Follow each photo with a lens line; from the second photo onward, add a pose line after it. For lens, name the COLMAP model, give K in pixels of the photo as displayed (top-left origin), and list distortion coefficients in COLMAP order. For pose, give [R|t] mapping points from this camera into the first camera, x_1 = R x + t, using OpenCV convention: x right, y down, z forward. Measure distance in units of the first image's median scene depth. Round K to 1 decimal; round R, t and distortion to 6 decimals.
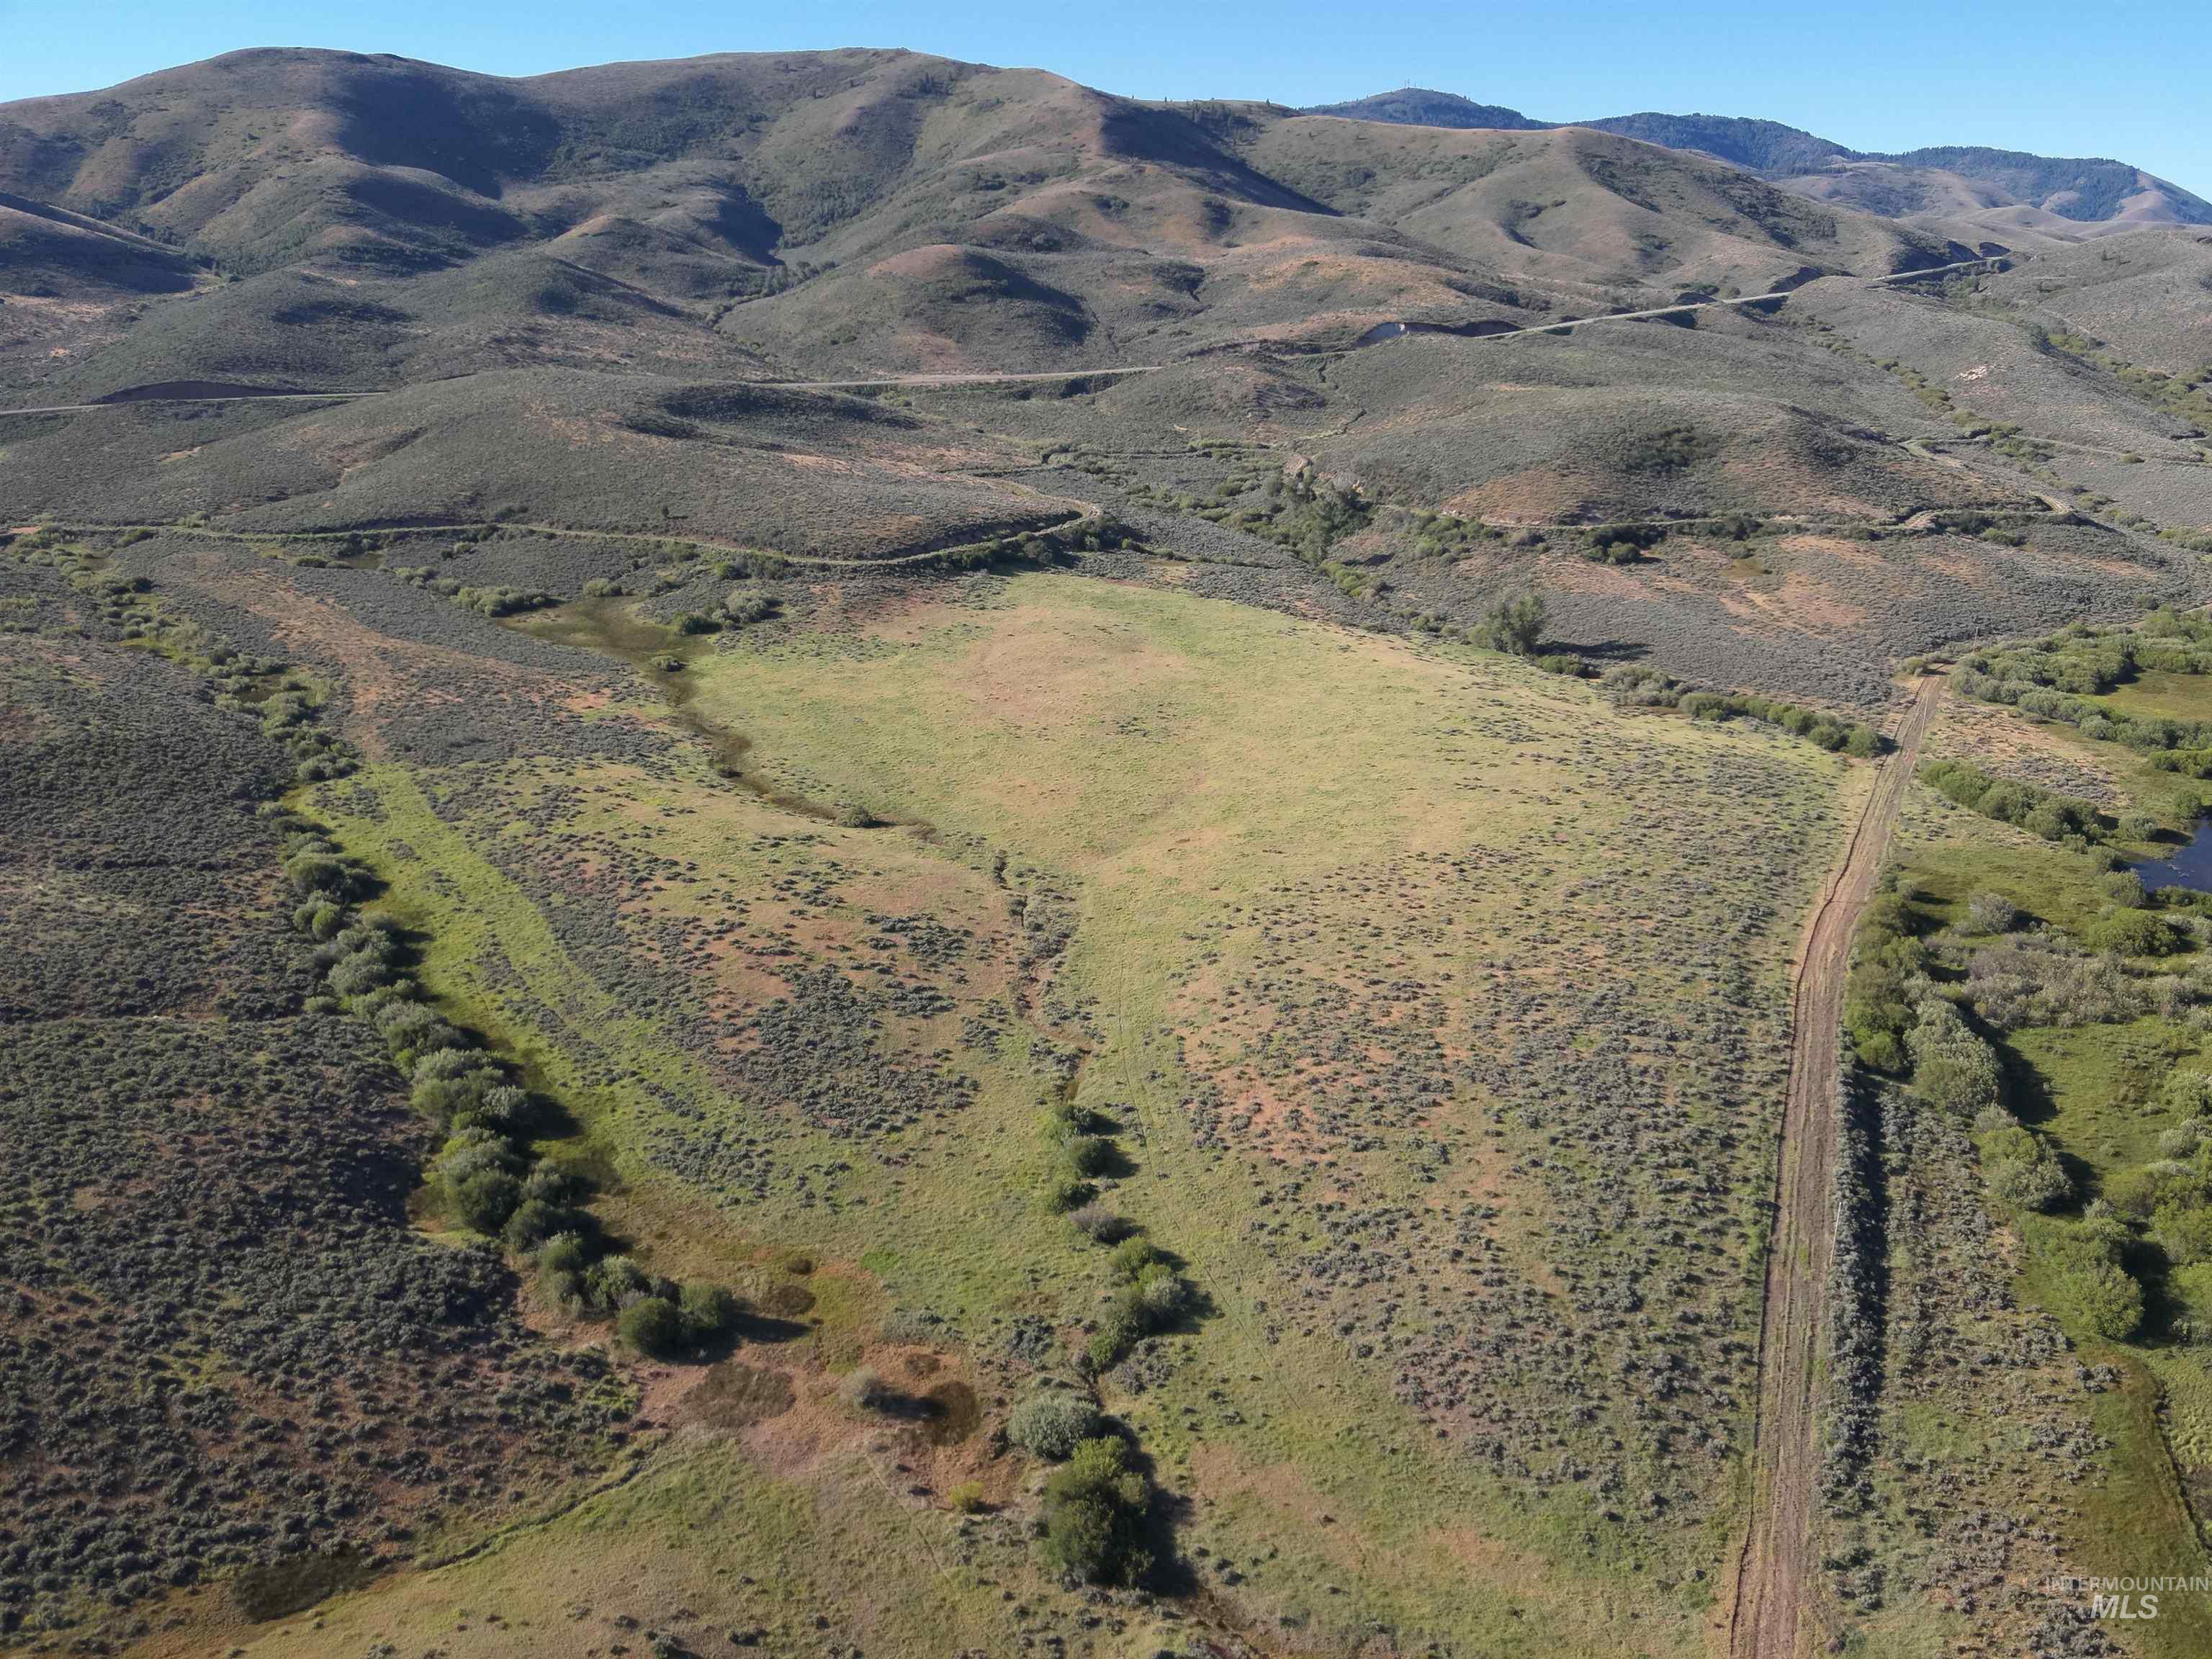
lens RADIAL K [[1612.6, 0, 1123.3], [0, 1612.6, 838.0], [0, 0, 1]] dist [0.106317, -0.200782]
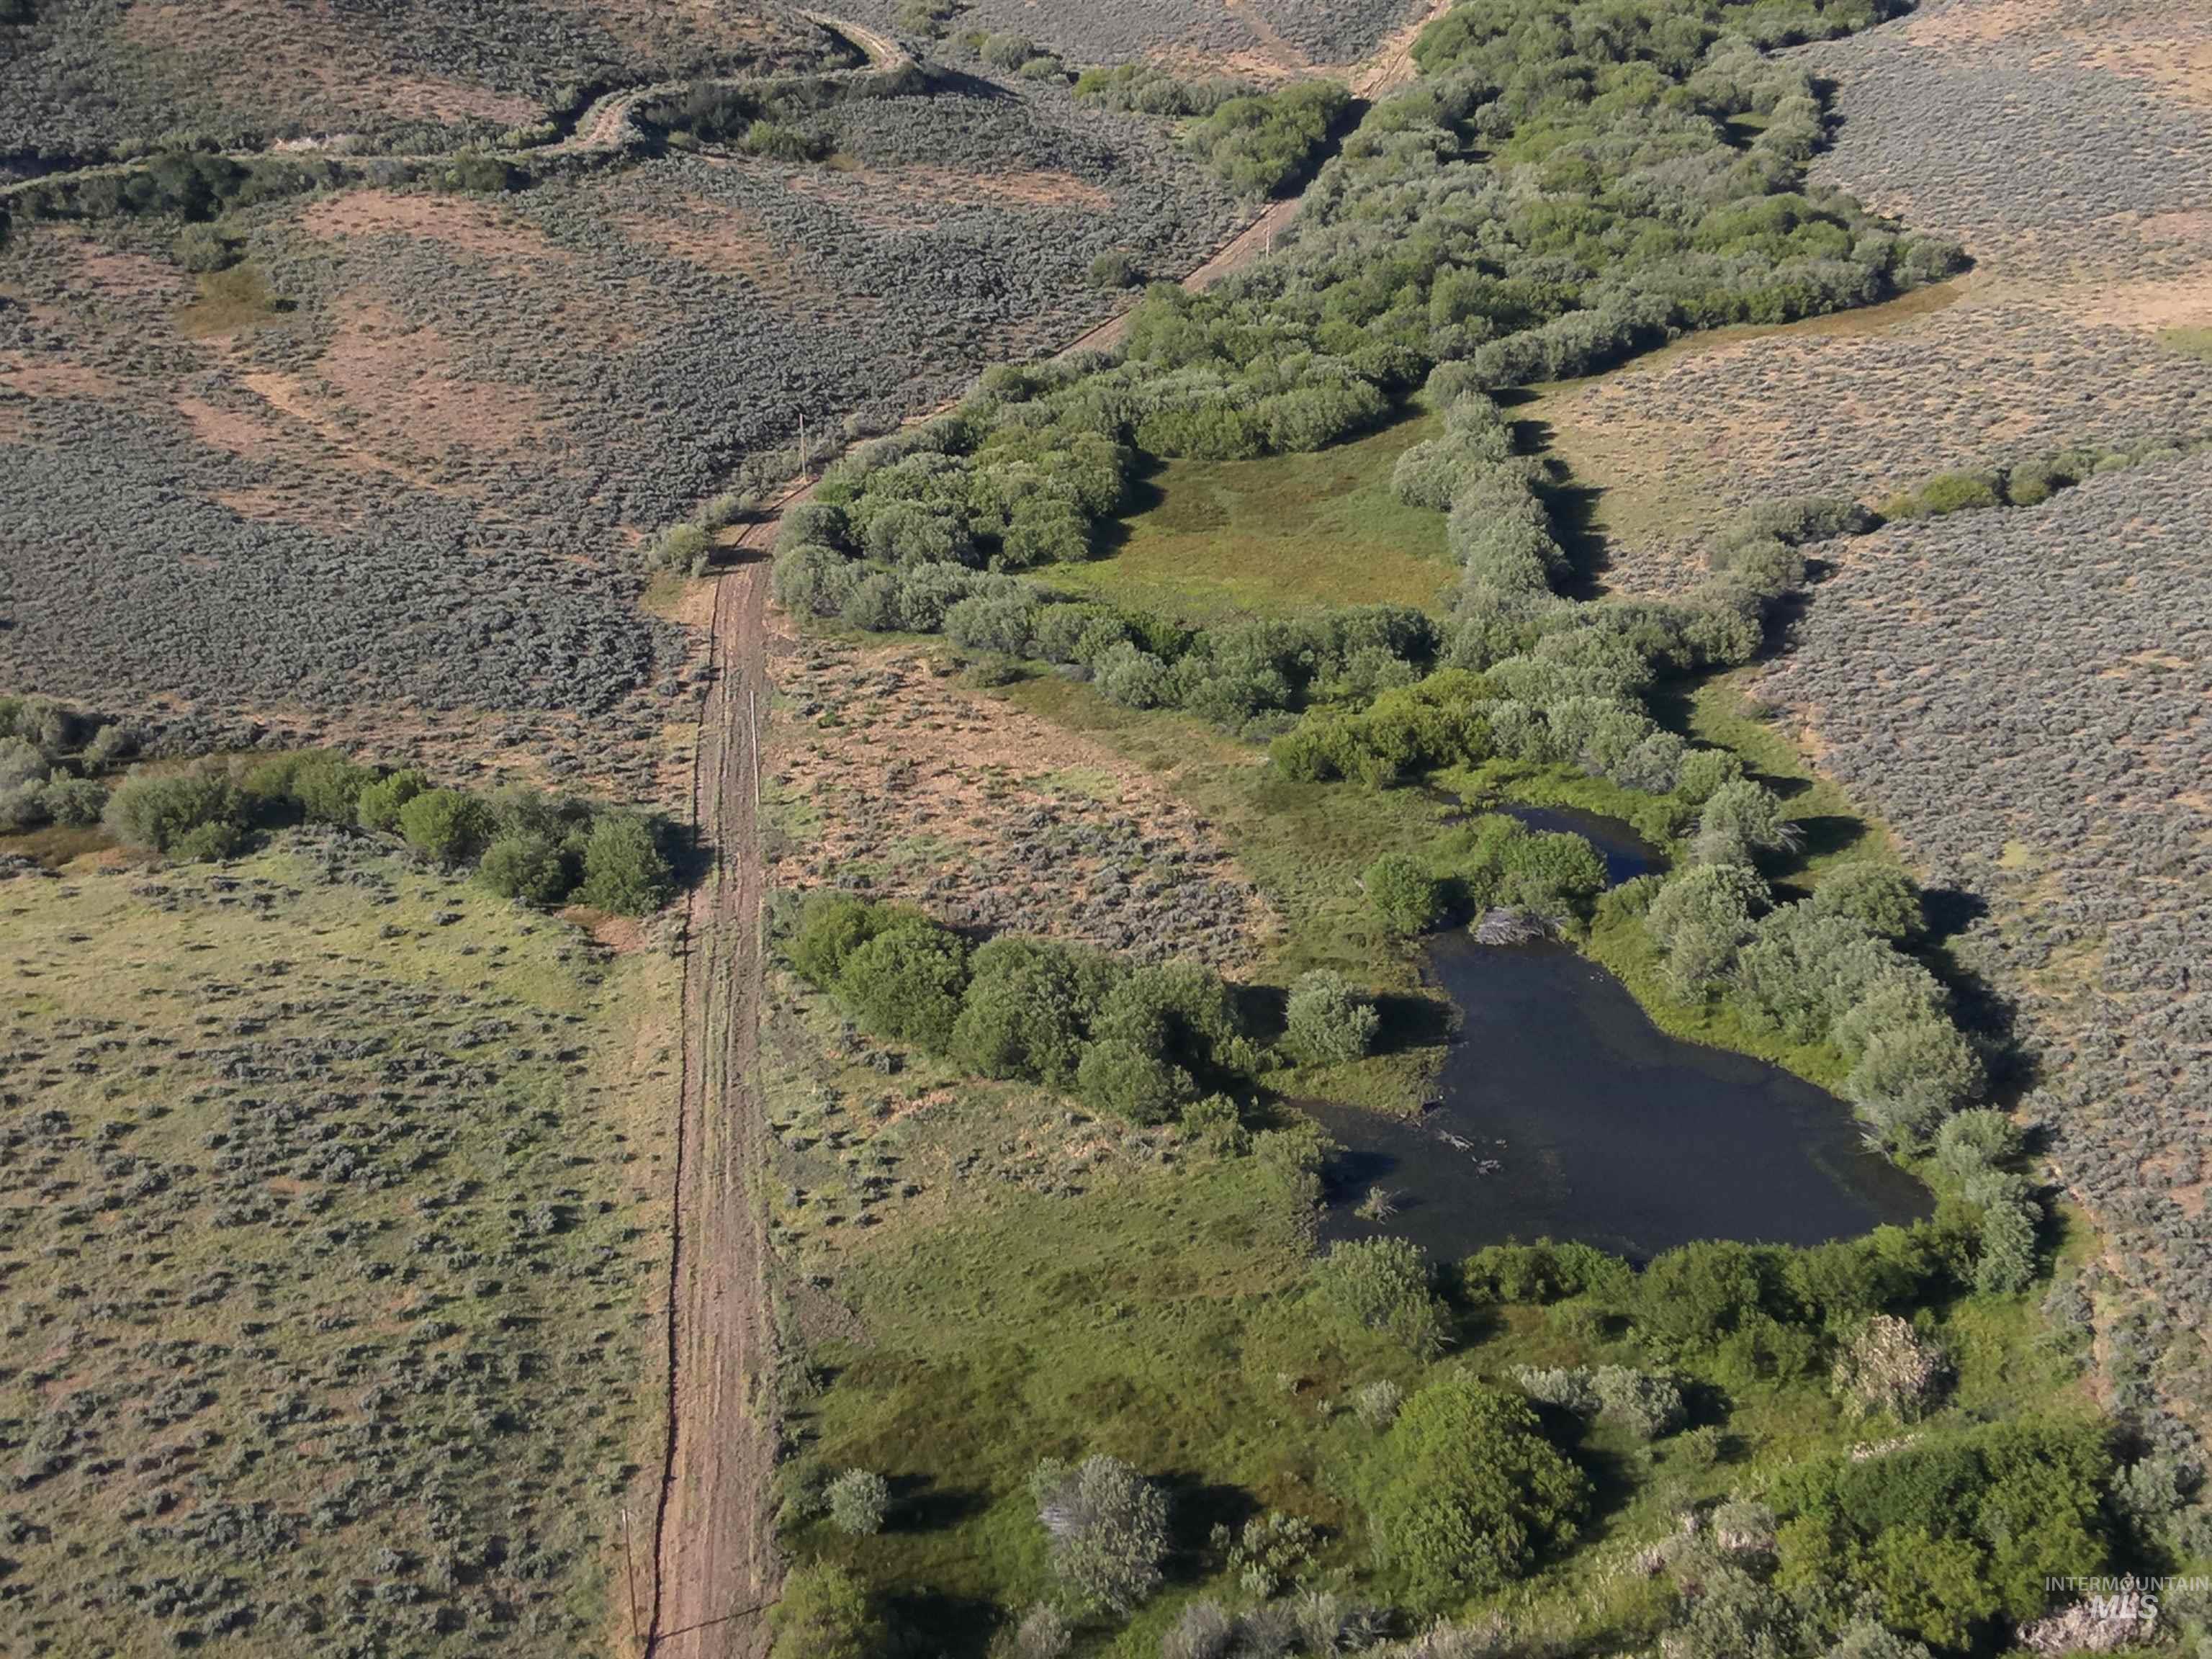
lens RADIAL K [[3170.6, 0, 1120.1], [0, 3170.6, 828.4], [0, 0, 1]] dist [0.308549, -0.935316]
pose [[0.817802, -0.218844, 0.532267, 0.108749], [0.191038, 0.975664, 0.107628, -0.078634], [-0.542868, 0.013665, 0.839707, 0.223945]]
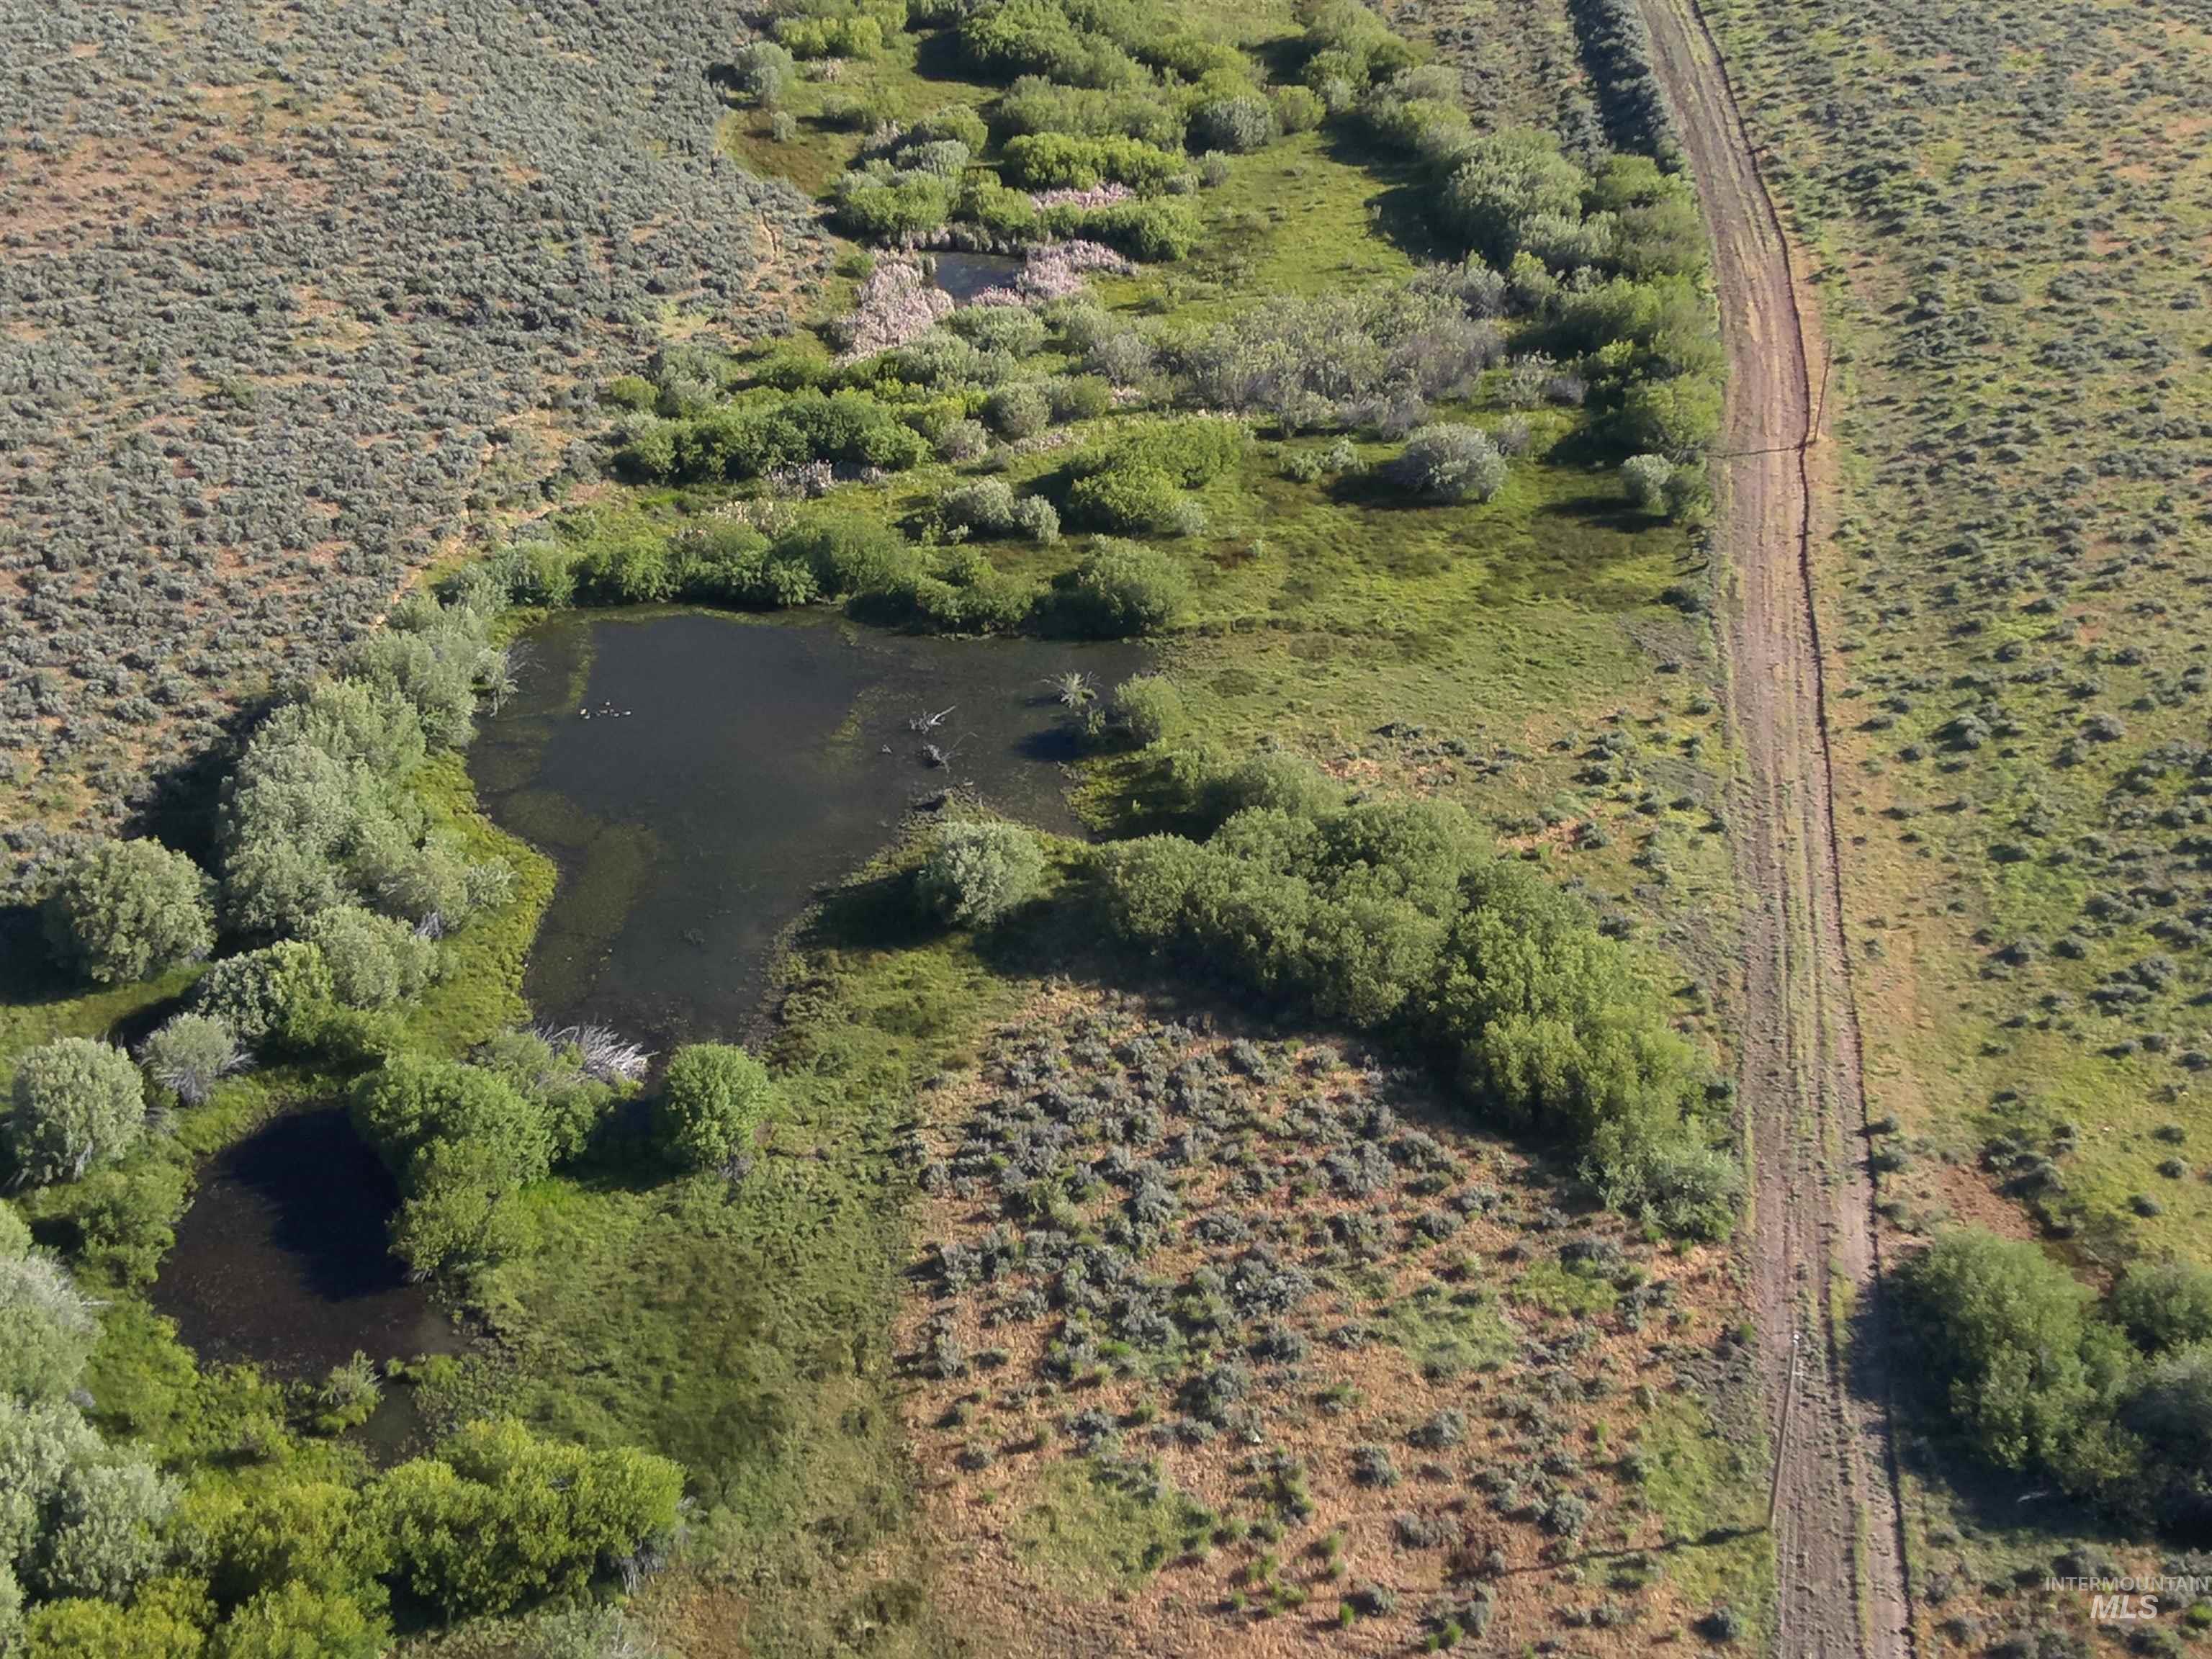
lens RADIAL K [[3170.6, 0, 1120.1], [0, 3170.6, 828.4], [0, 0, 1]] dist [0.308549, -0.935316]
pose [[-0.935242, 0.186500, -0.300900, 0.427950], [-0.114626, 0.644650, 0.755836, -0.247413], [0.334939, 0.741380, -0.581525, 0.742922]]
